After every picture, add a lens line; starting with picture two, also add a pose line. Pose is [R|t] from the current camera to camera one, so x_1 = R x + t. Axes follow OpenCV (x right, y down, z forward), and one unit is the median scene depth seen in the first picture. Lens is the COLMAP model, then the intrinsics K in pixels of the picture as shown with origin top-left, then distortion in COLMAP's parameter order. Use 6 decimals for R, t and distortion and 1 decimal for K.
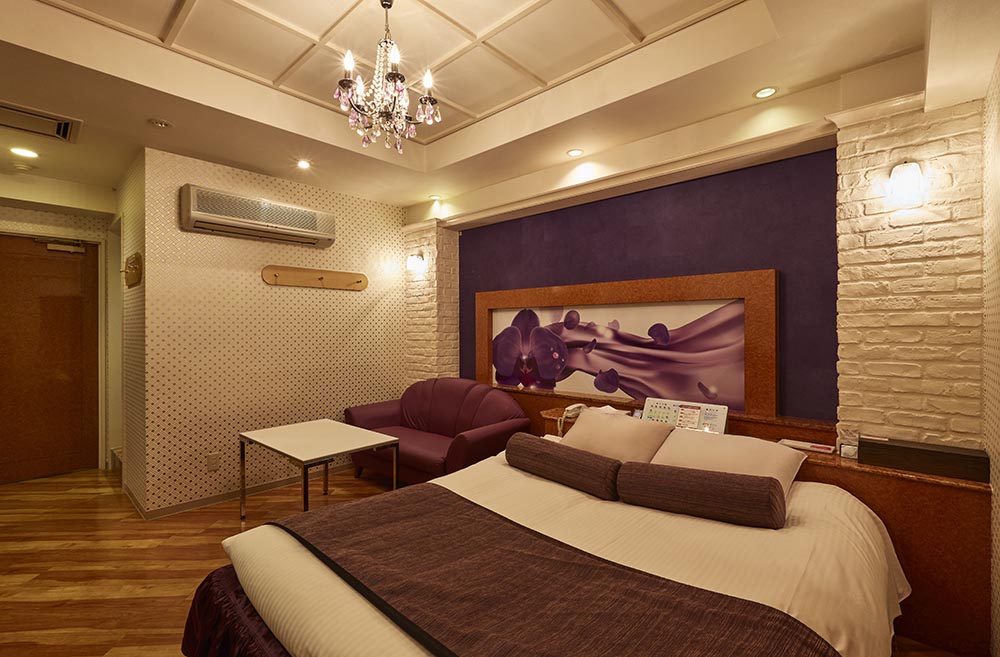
lens RADIAL K [[450.8, 0, 500.0], [0, 450.8, 328.5], [0, 0, 1]] dist [-0.000382, 0.000054]
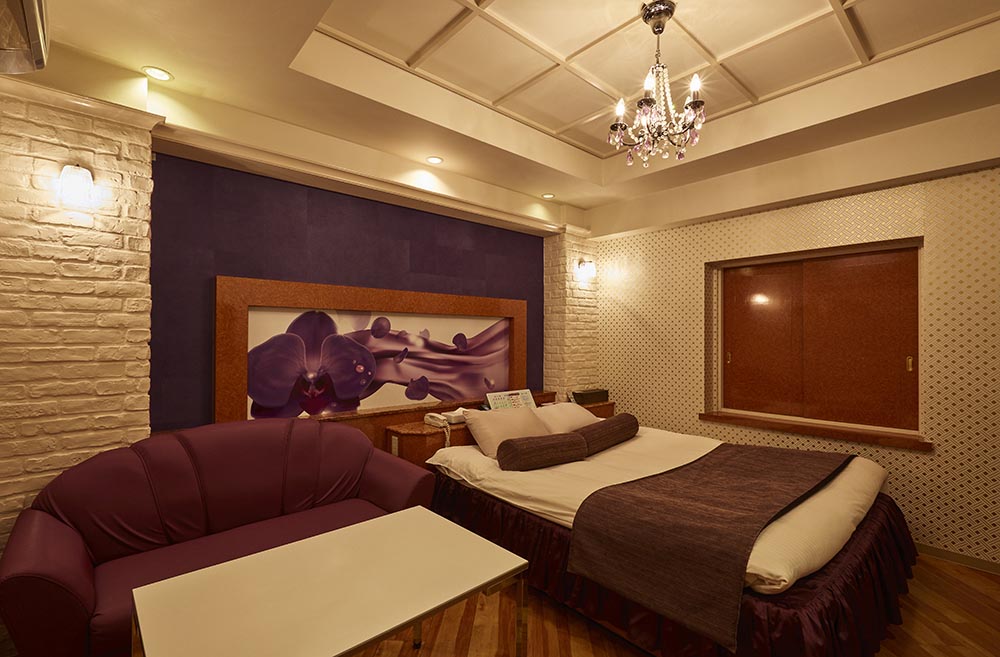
lens RADIAL K [[449.3, 0, 498.4], [0, 449.3, 334.7], [0, 0, 1]] dist [-0.001562, -0.000187]
pose [[0.099633, 0.007983, 0.994992, -0.734688], [-0.005035, 0.999959, -0.007519, 0.000909], [-0.995012, -0.004261, 0.099669, 0.699088]]
